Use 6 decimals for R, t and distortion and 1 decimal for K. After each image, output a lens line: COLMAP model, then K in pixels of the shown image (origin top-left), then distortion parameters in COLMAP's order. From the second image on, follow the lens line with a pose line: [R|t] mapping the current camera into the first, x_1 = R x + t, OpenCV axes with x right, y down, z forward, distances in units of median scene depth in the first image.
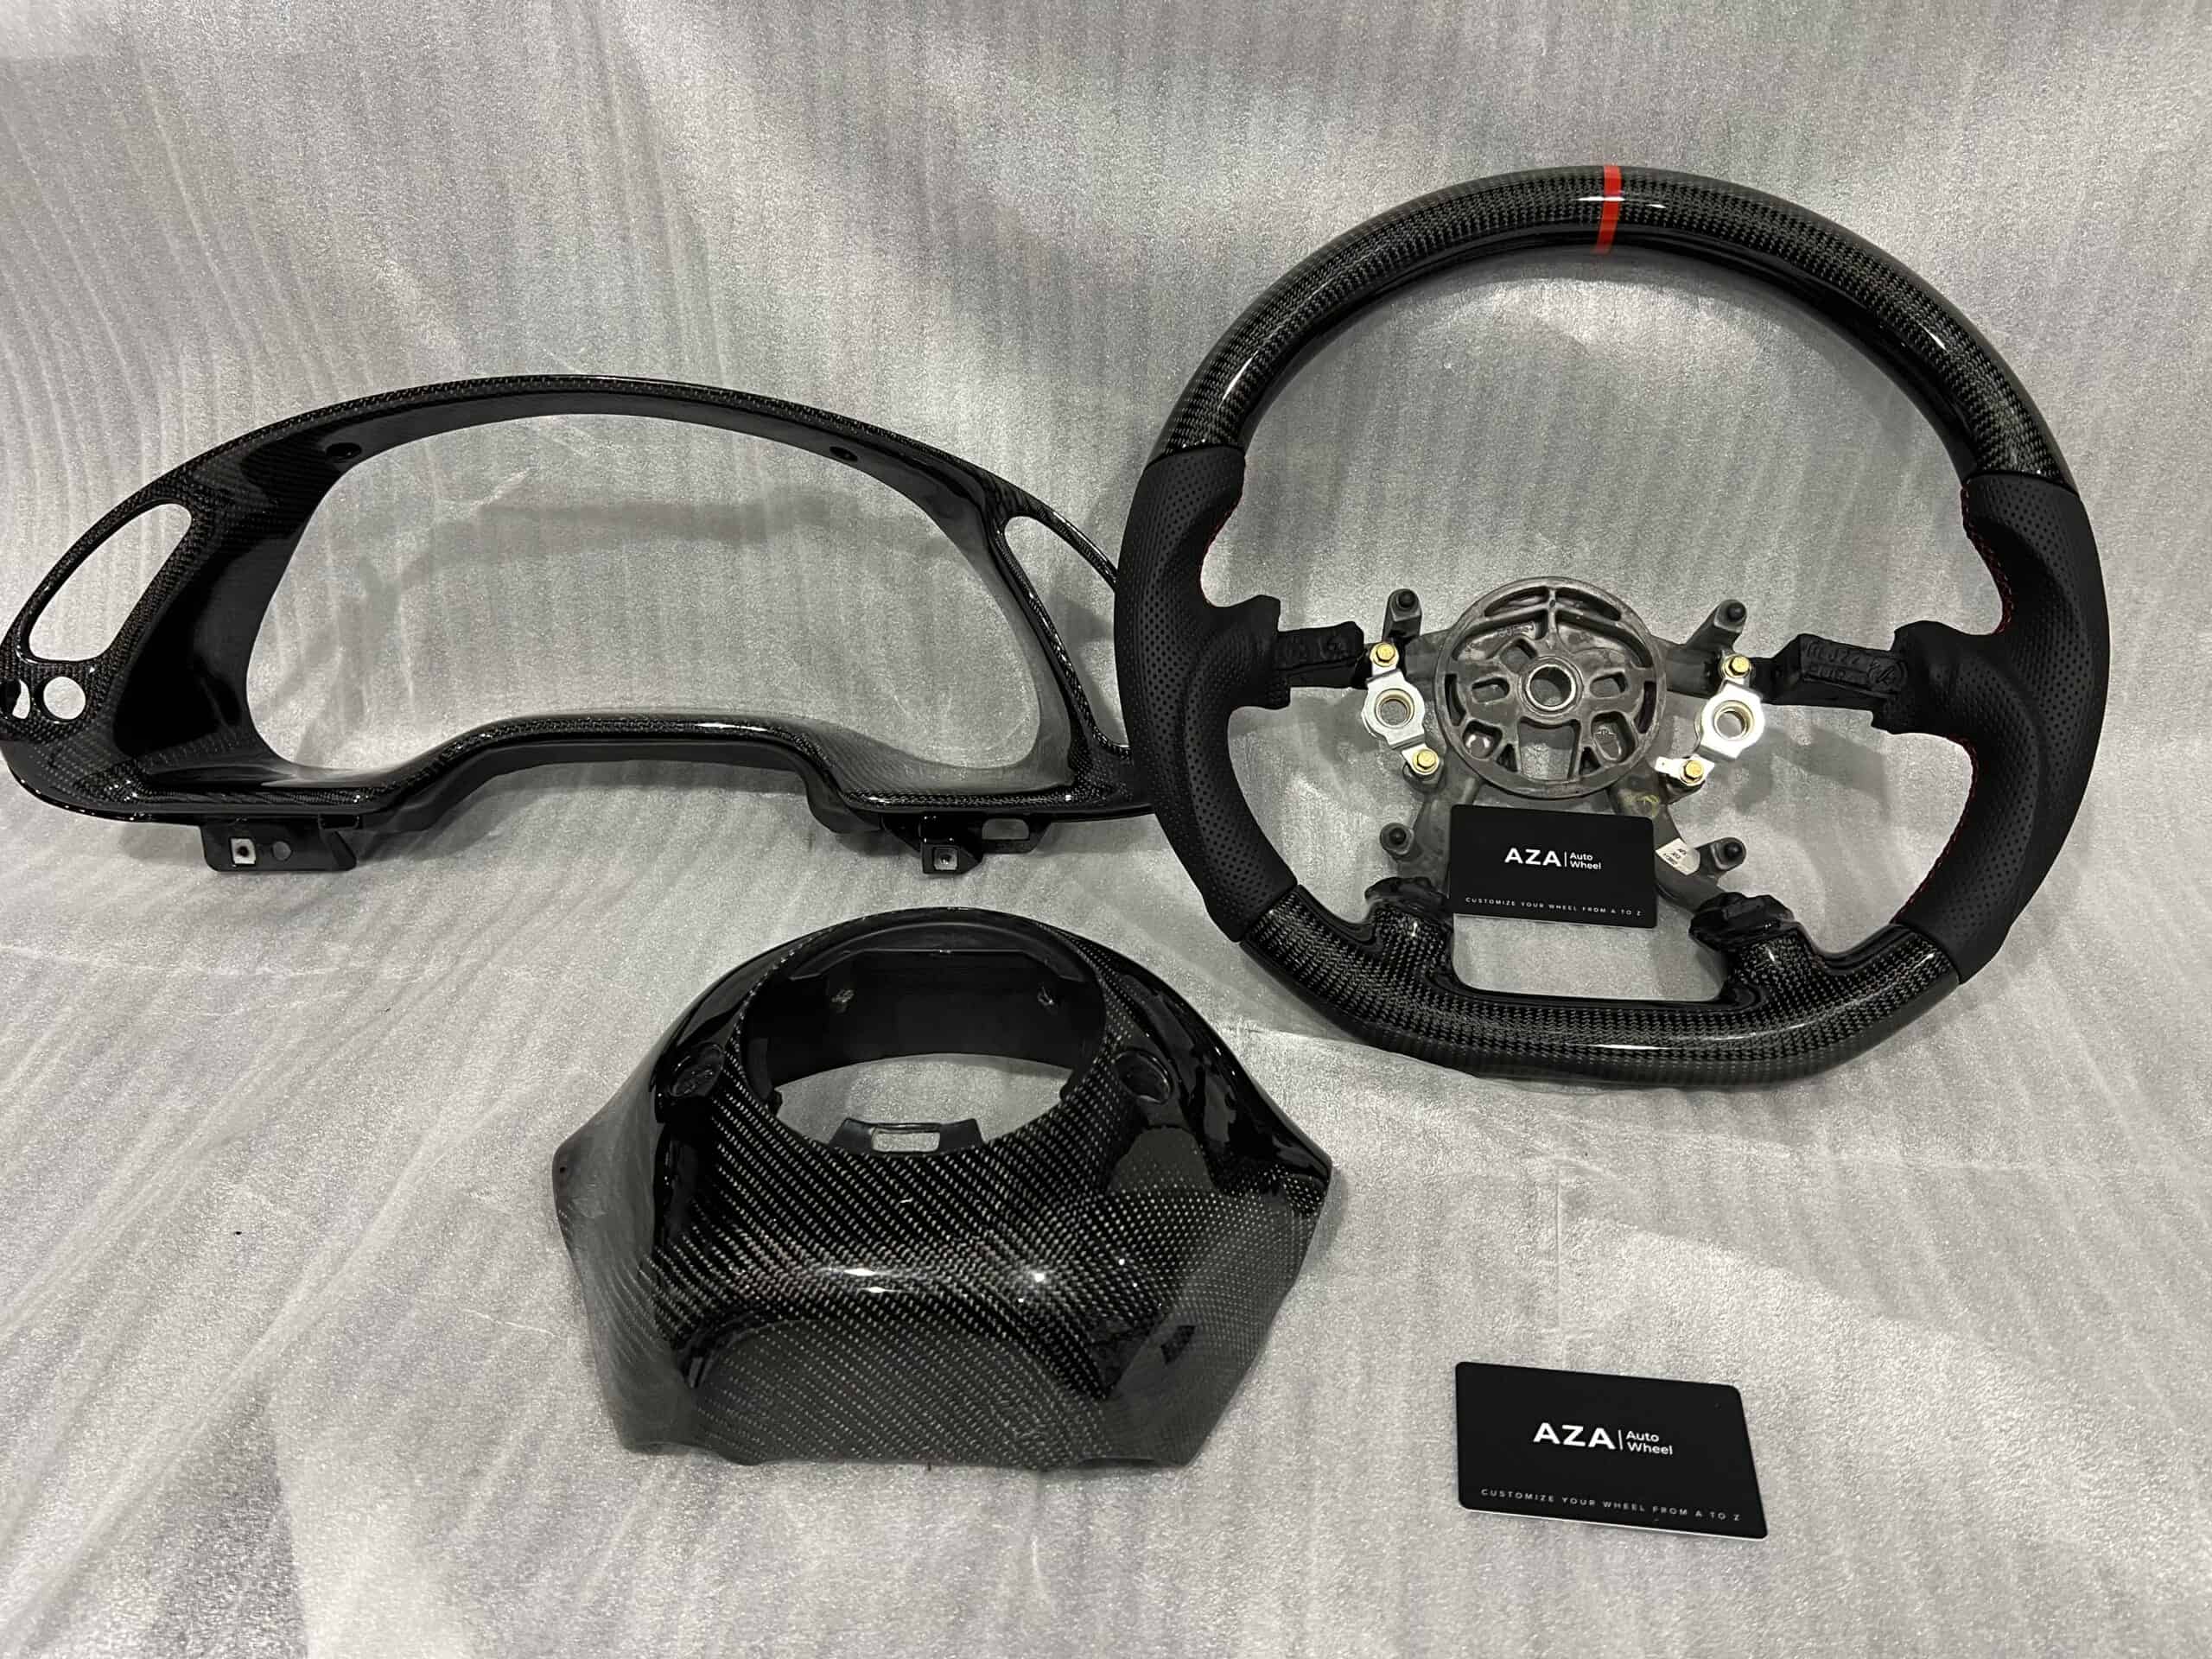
lens RADIAL K [[1715.0, 0, 1104.9], [0, 1715.0, 844.5], [0, 0, 1]] dist [0.041688, -0.069161]
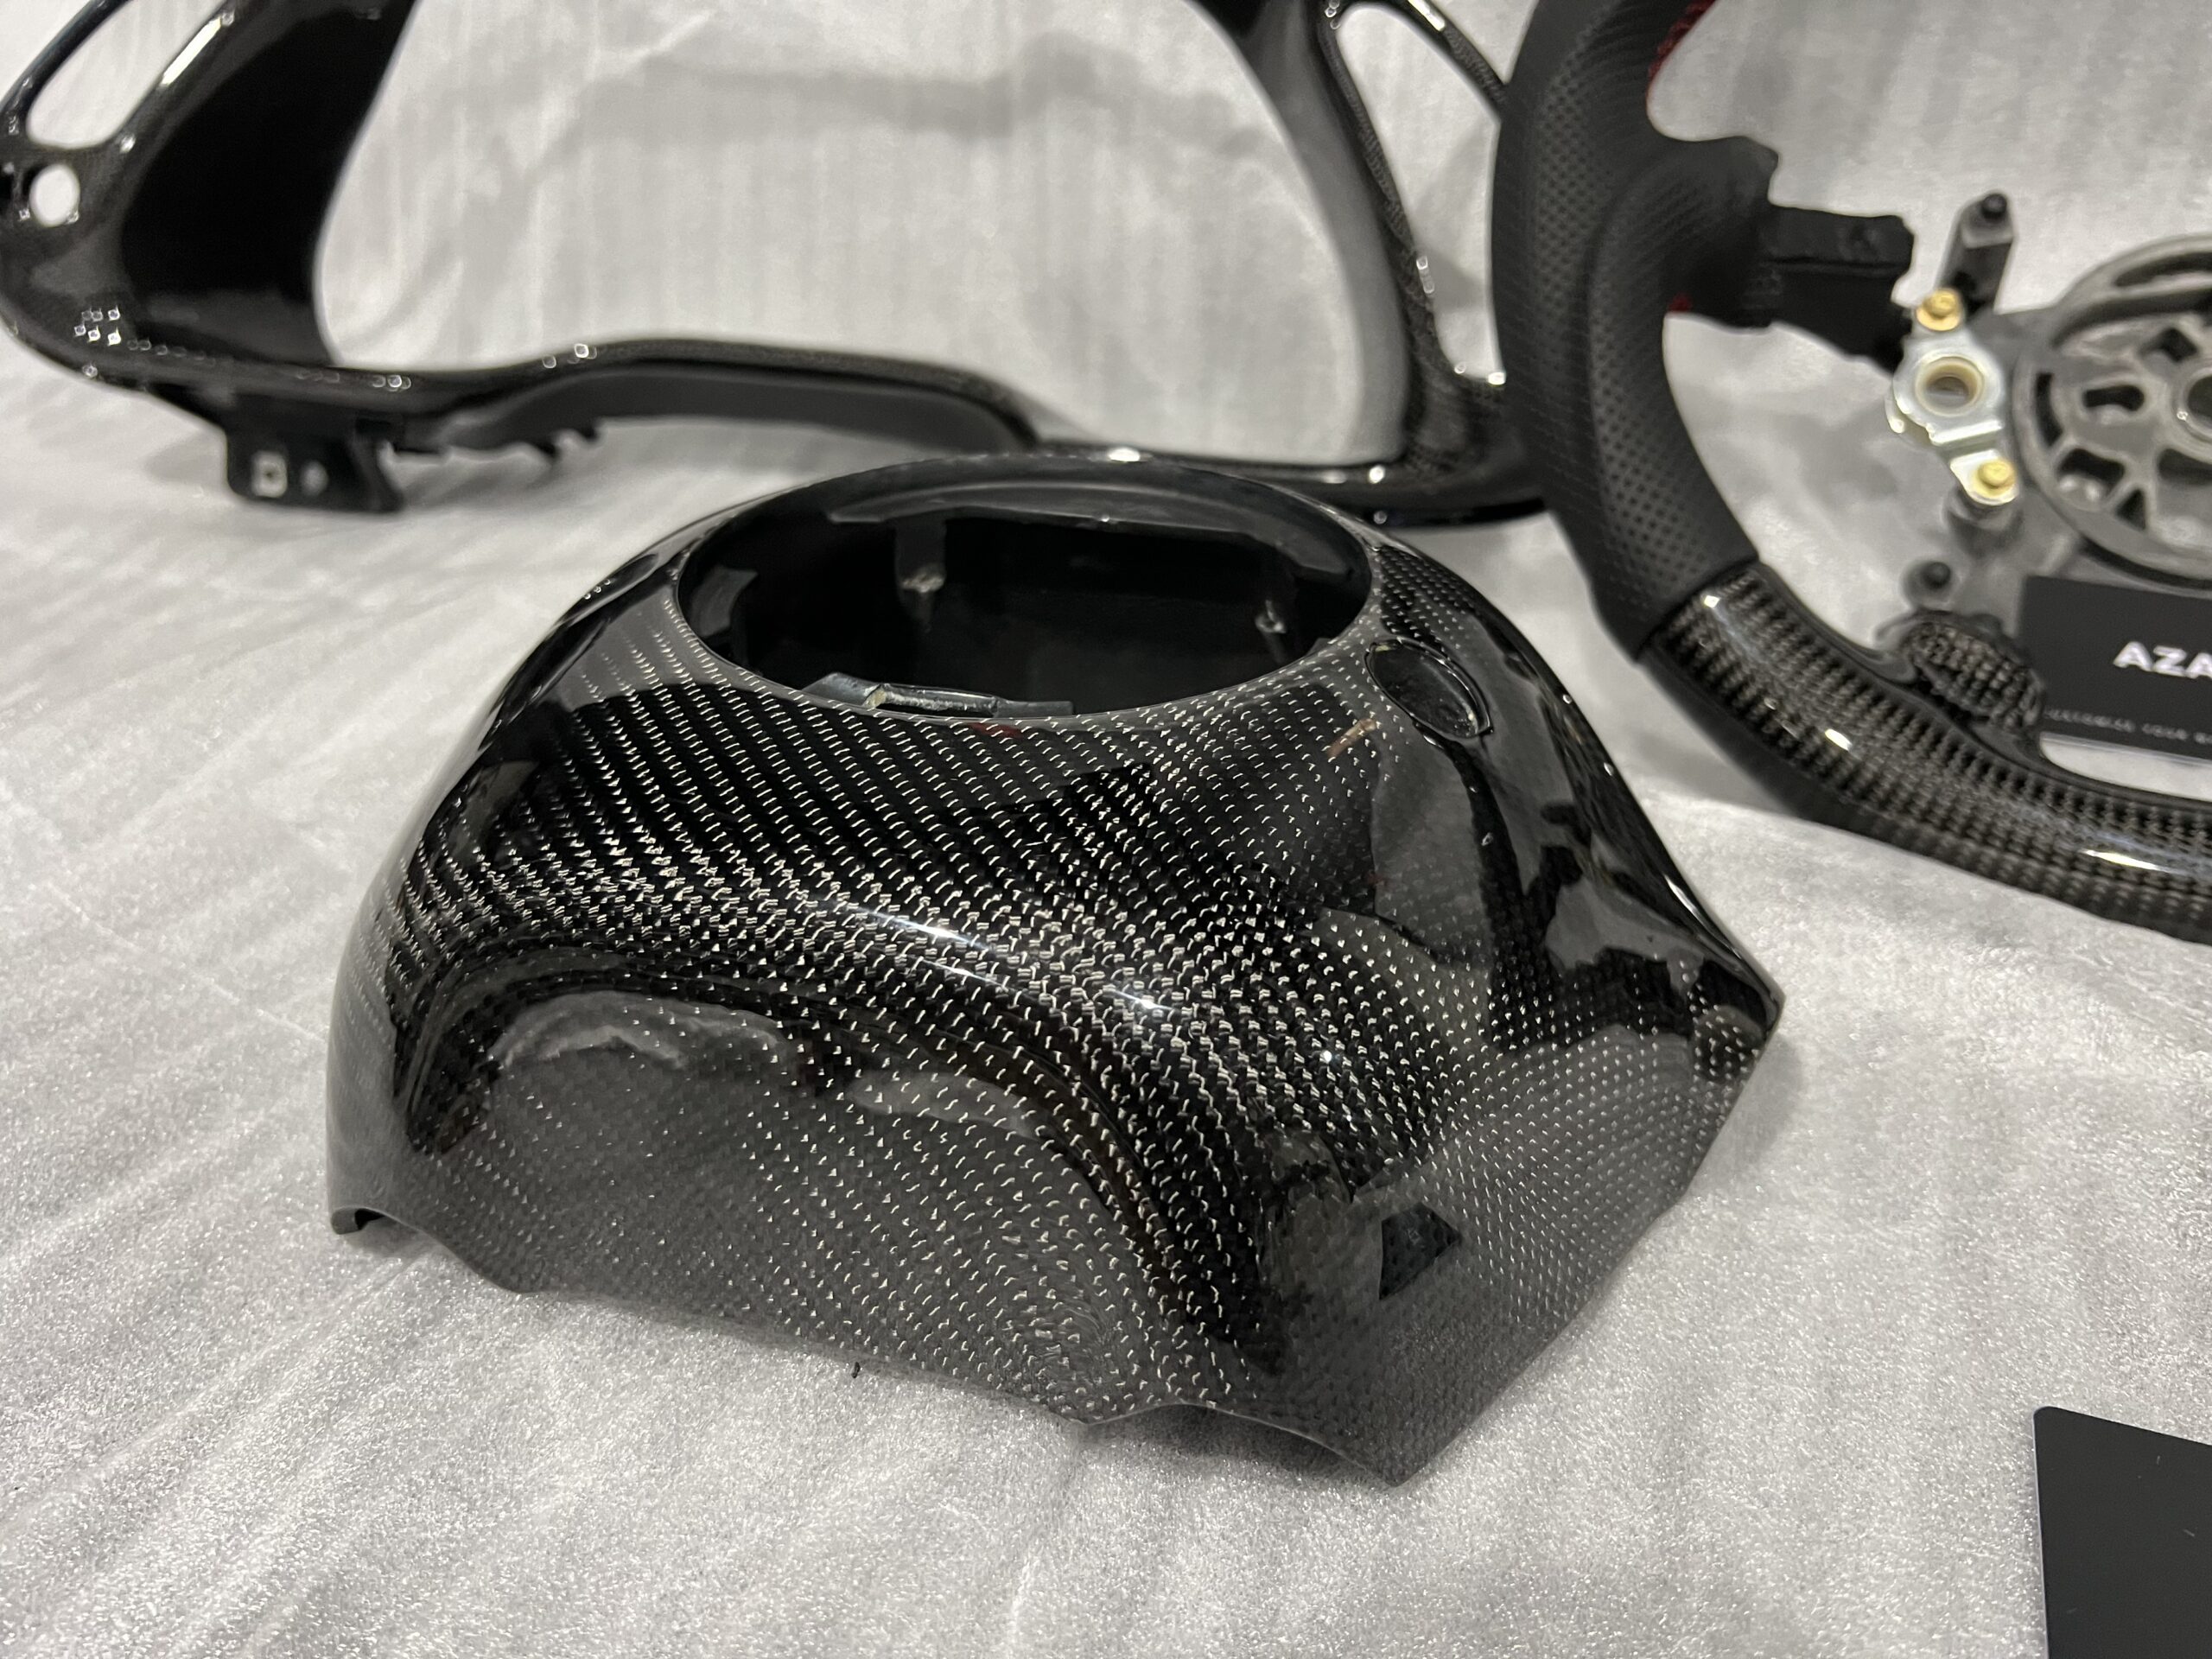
lens RADIAL K [[1715.0, 0, 1115.6], [0, 1715.0, 853.6], [0, 0, 1]] dist [0.041688, -0.069161]
pose [[0.969606, 0.141645, -0.199503, 0.031035], [-0.159425, 0.984281, -0.075997, 0.179333], [0.185602, 0.105493, 0.976946, 0.388810]]
